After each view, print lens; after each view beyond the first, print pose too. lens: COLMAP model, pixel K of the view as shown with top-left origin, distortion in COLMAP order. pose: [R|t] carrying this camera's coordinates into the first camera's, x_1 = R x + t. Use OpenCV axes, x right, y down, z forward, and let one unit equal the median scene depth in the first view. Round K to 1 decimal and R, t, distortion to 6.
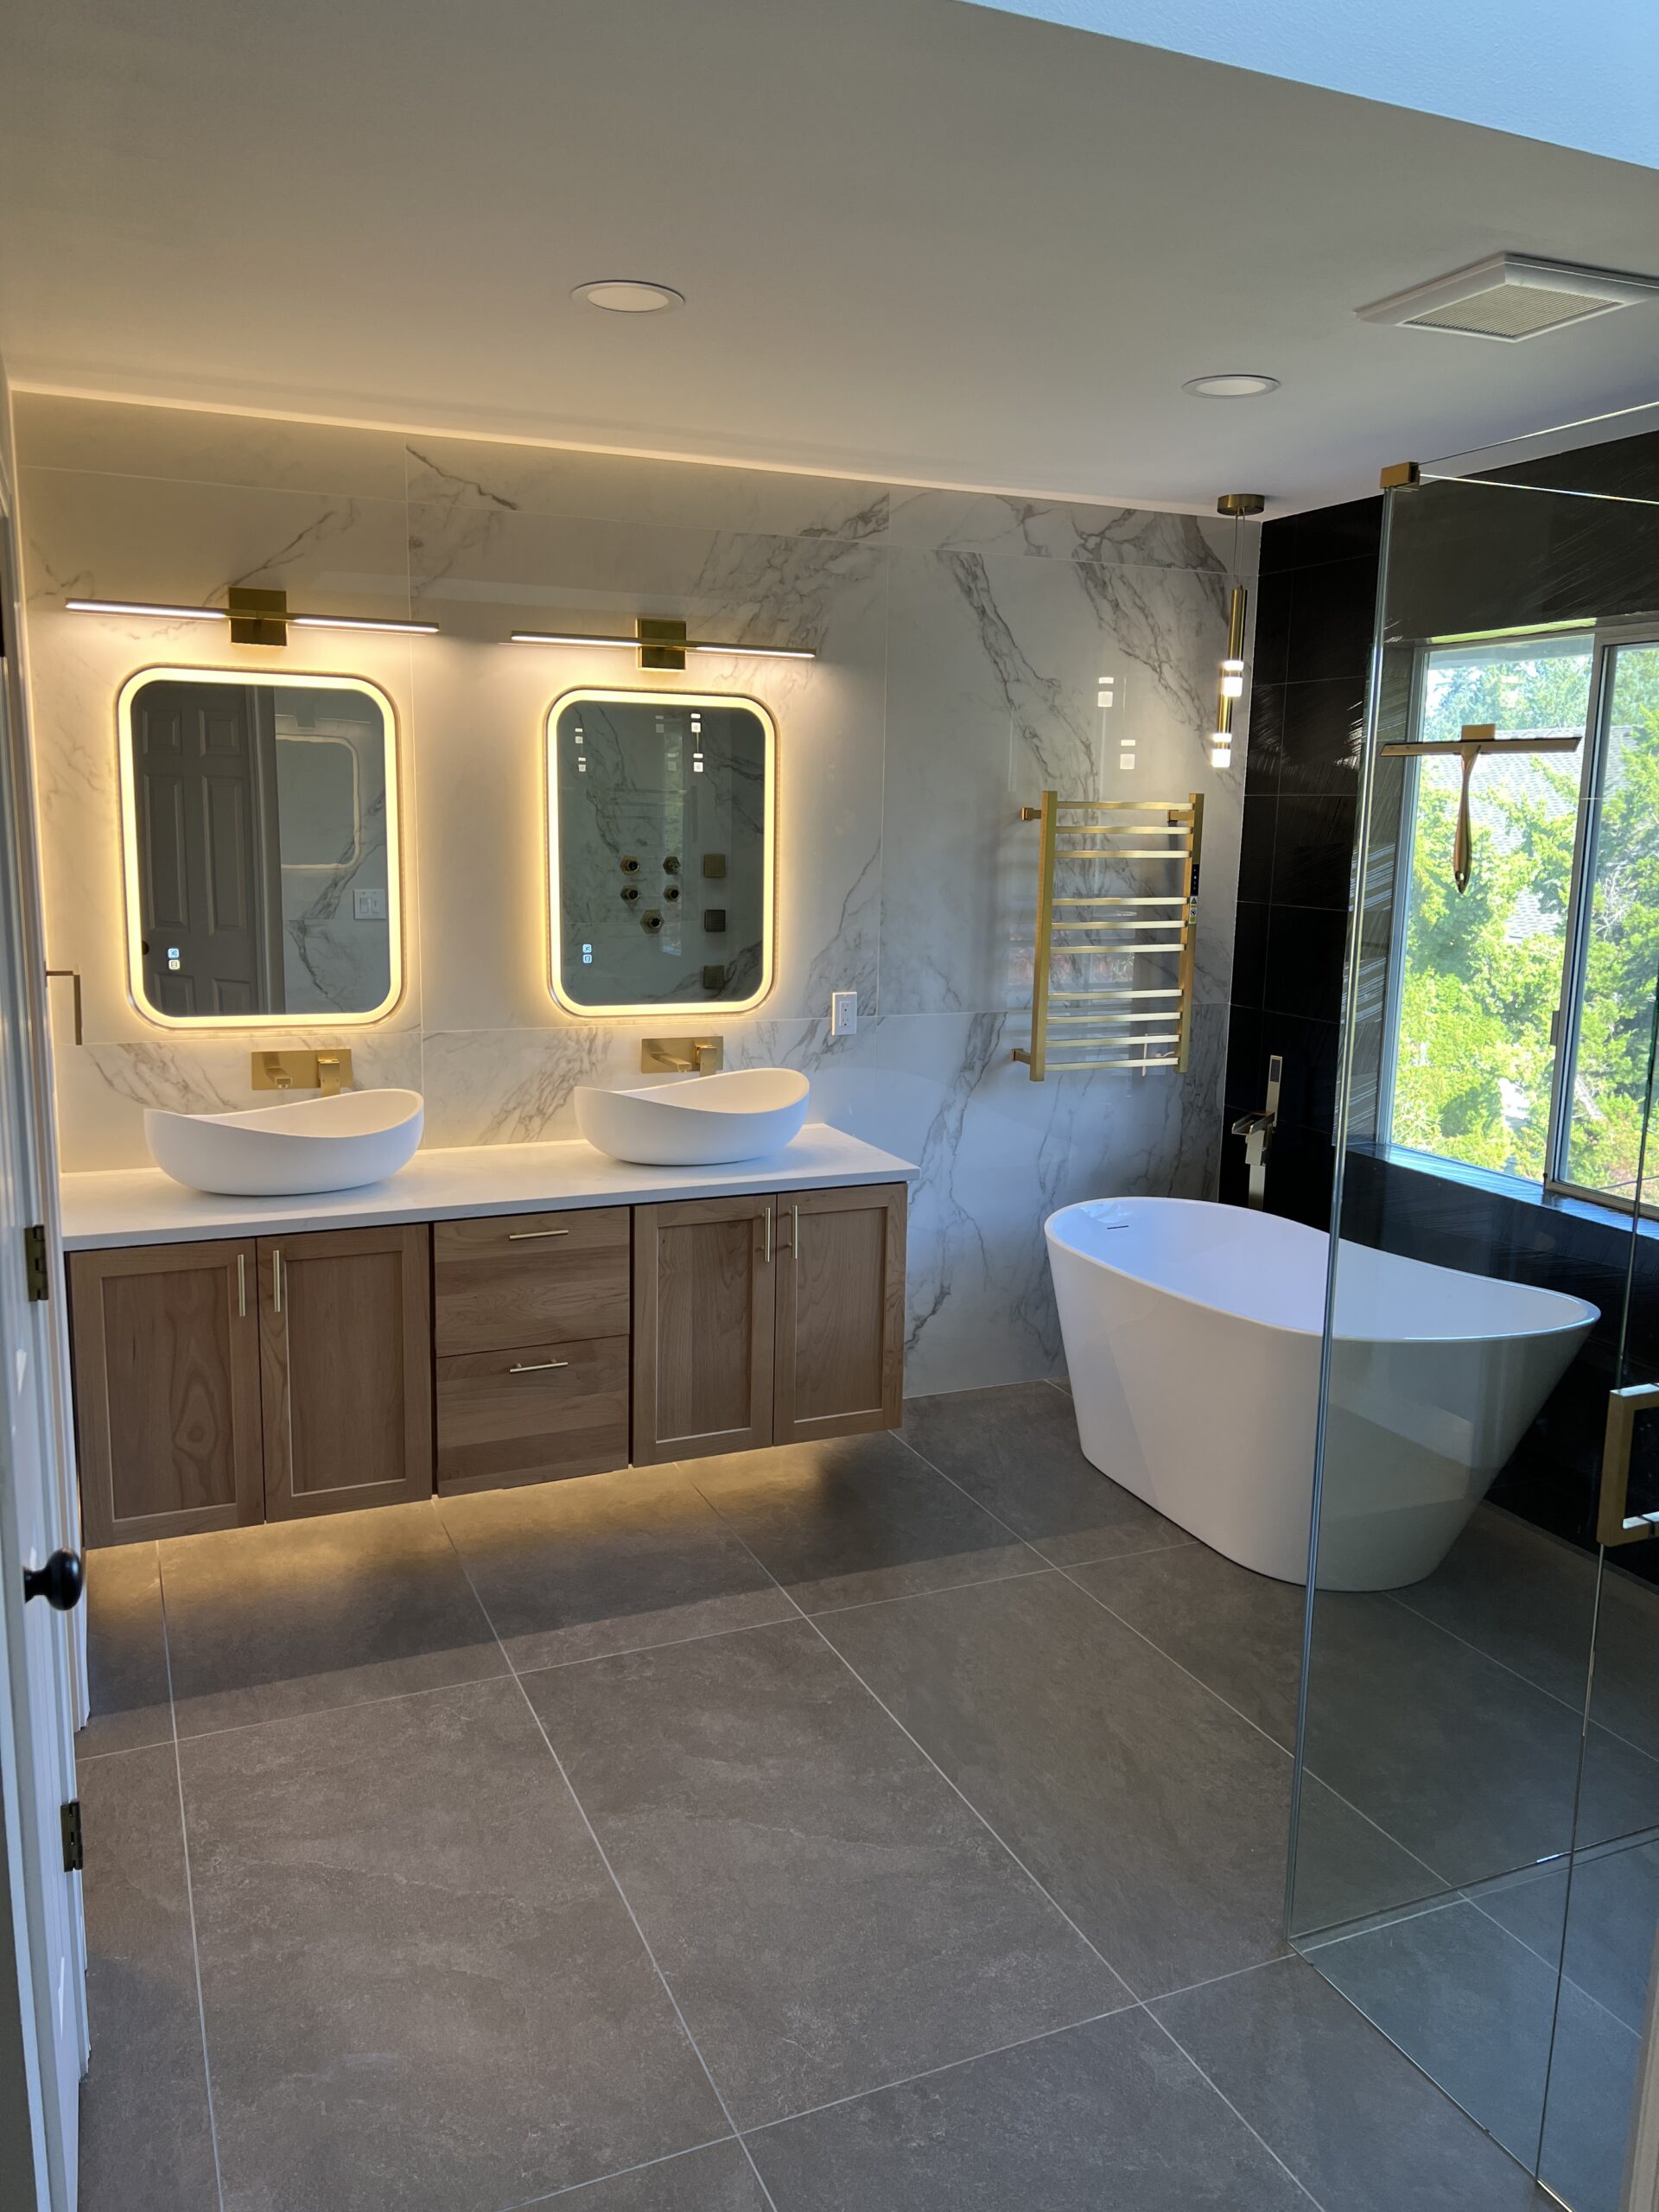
lens RADIAL K [[1658.3, 0, 829.5], [0, 1658.3, 1106.0], [0, 0, 1]] dist [0.017864, -0.010631]
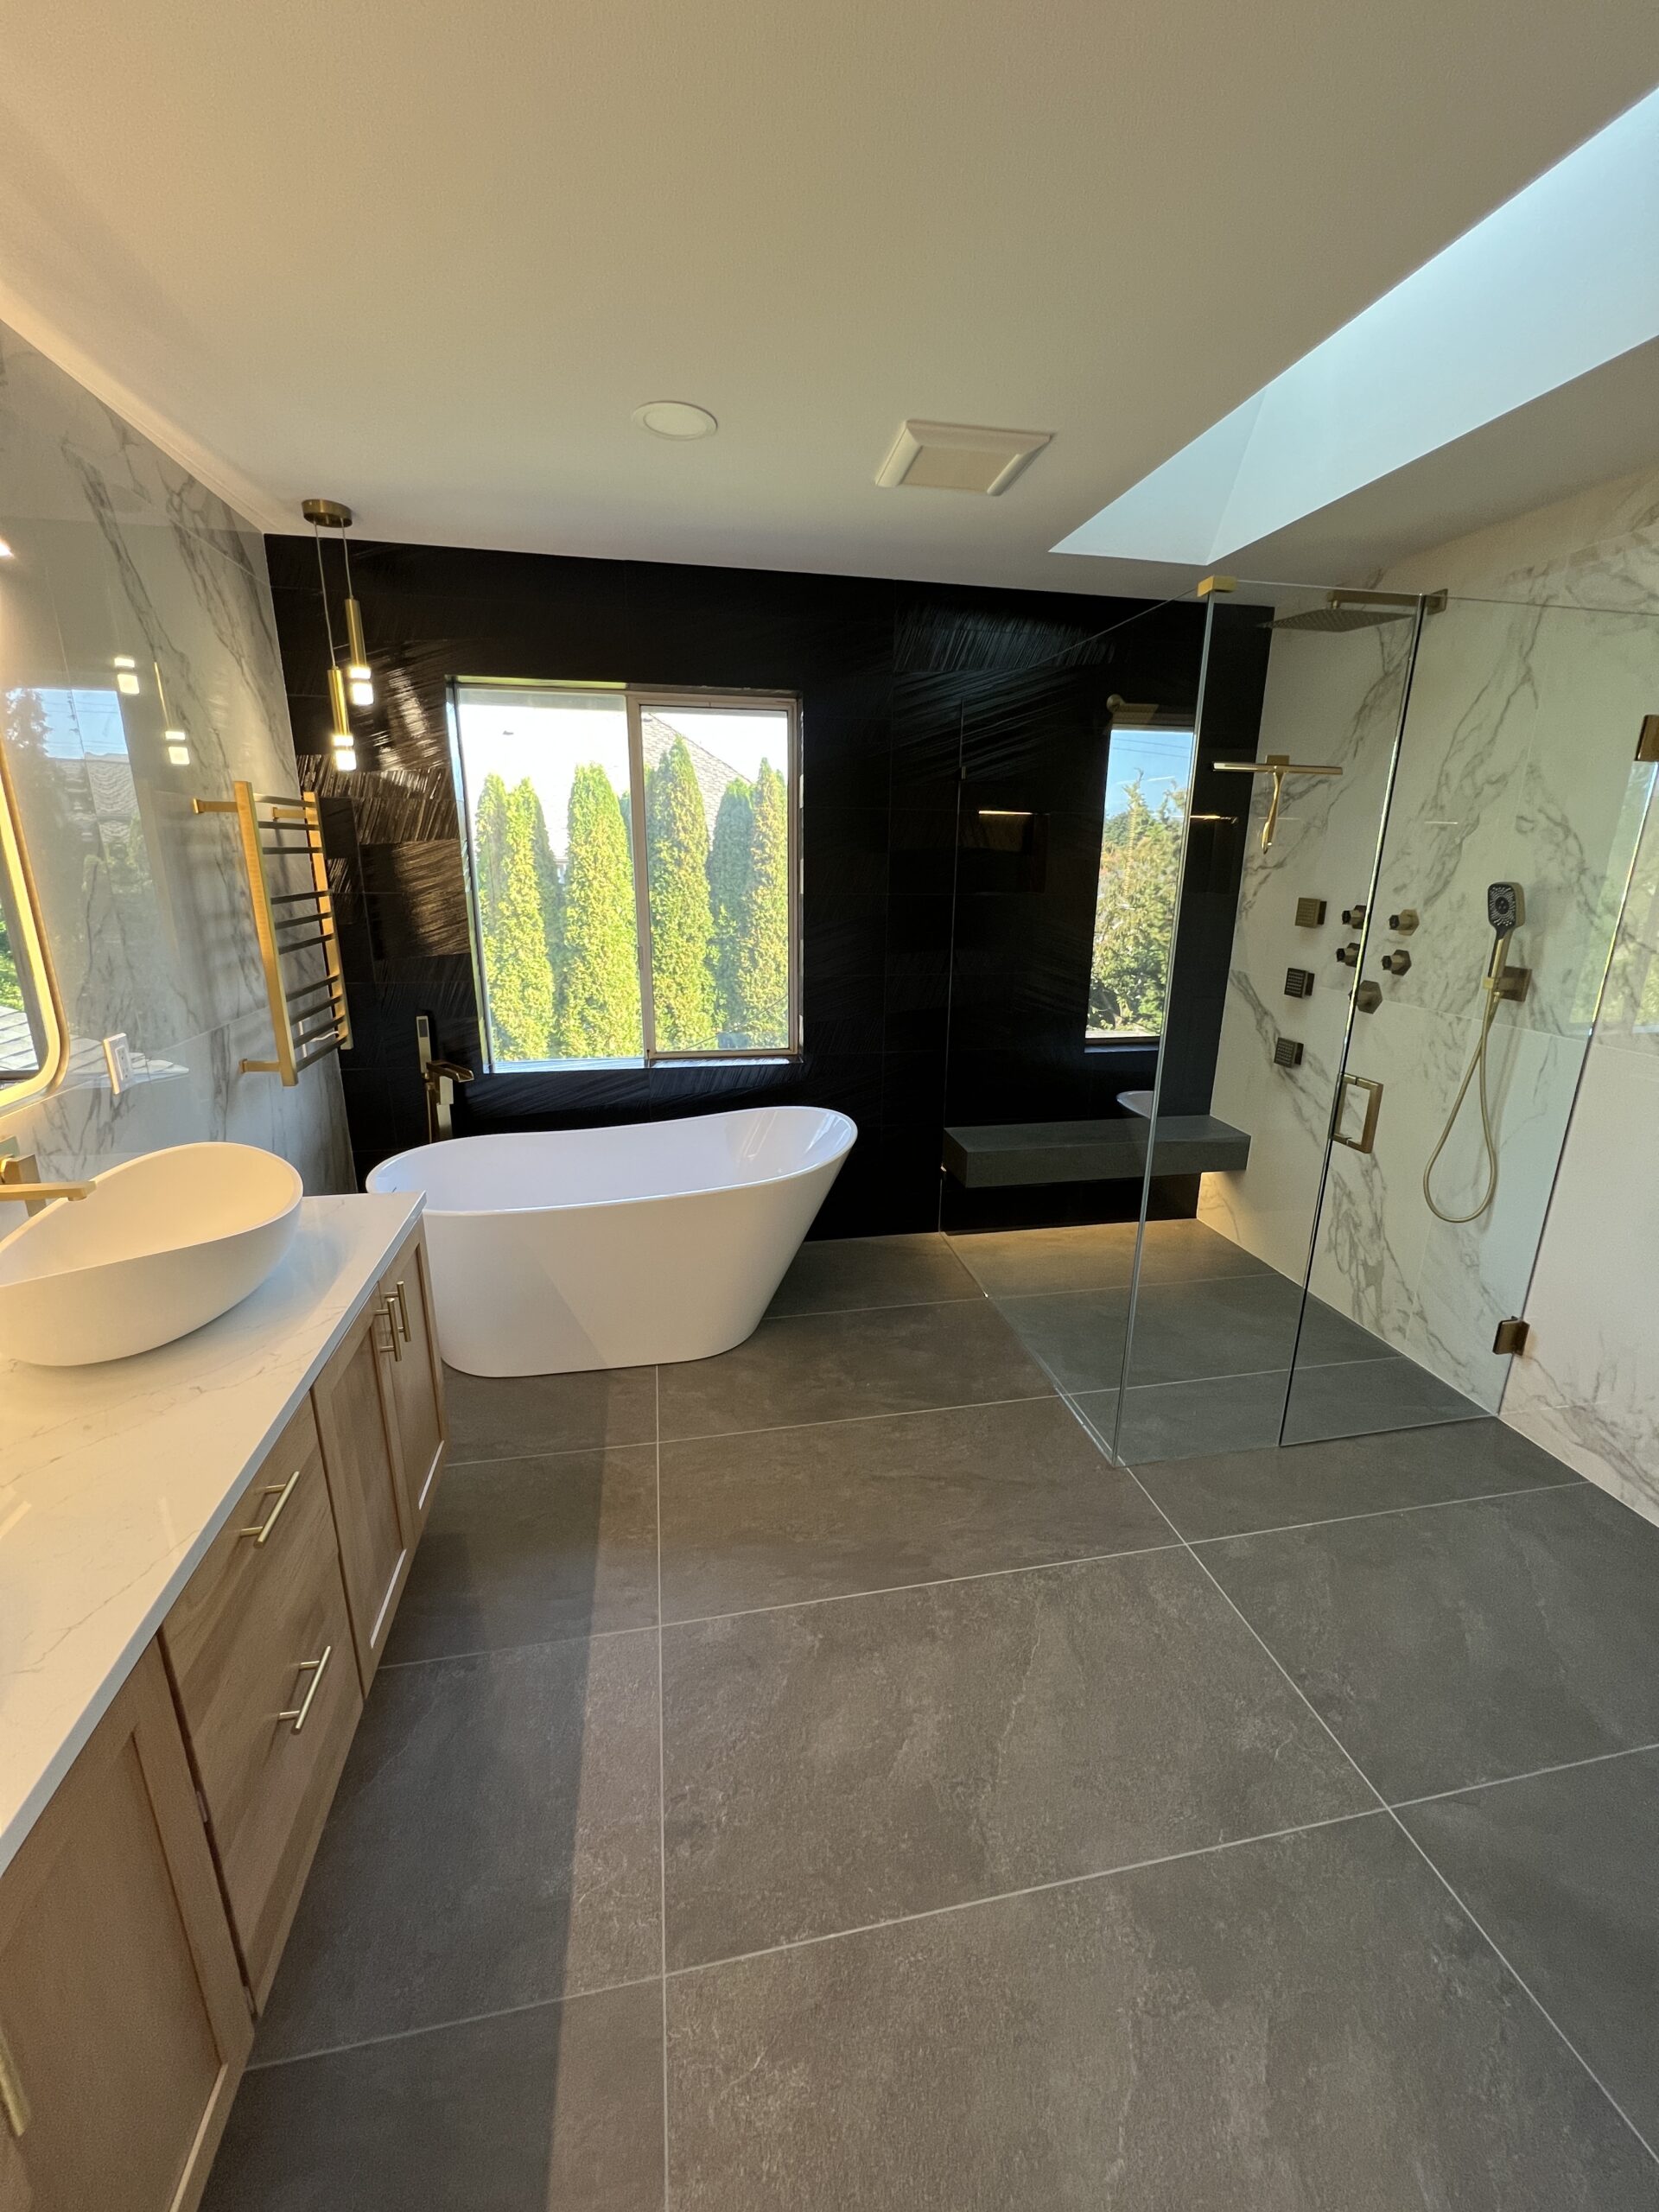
lens RADIAL K [[884.0, 0, 829.5], [0, 884.0, 1106.0], [0, 0, 1]] dist [-0.003618, 0.000201]
pose [[0.214604, -0.285511, 0.934039, -0.399276], [0.166757, 0.952989, 0.252990, -0.109577], [-0.962360, 0.101465, 0.252127, 0.729762]]
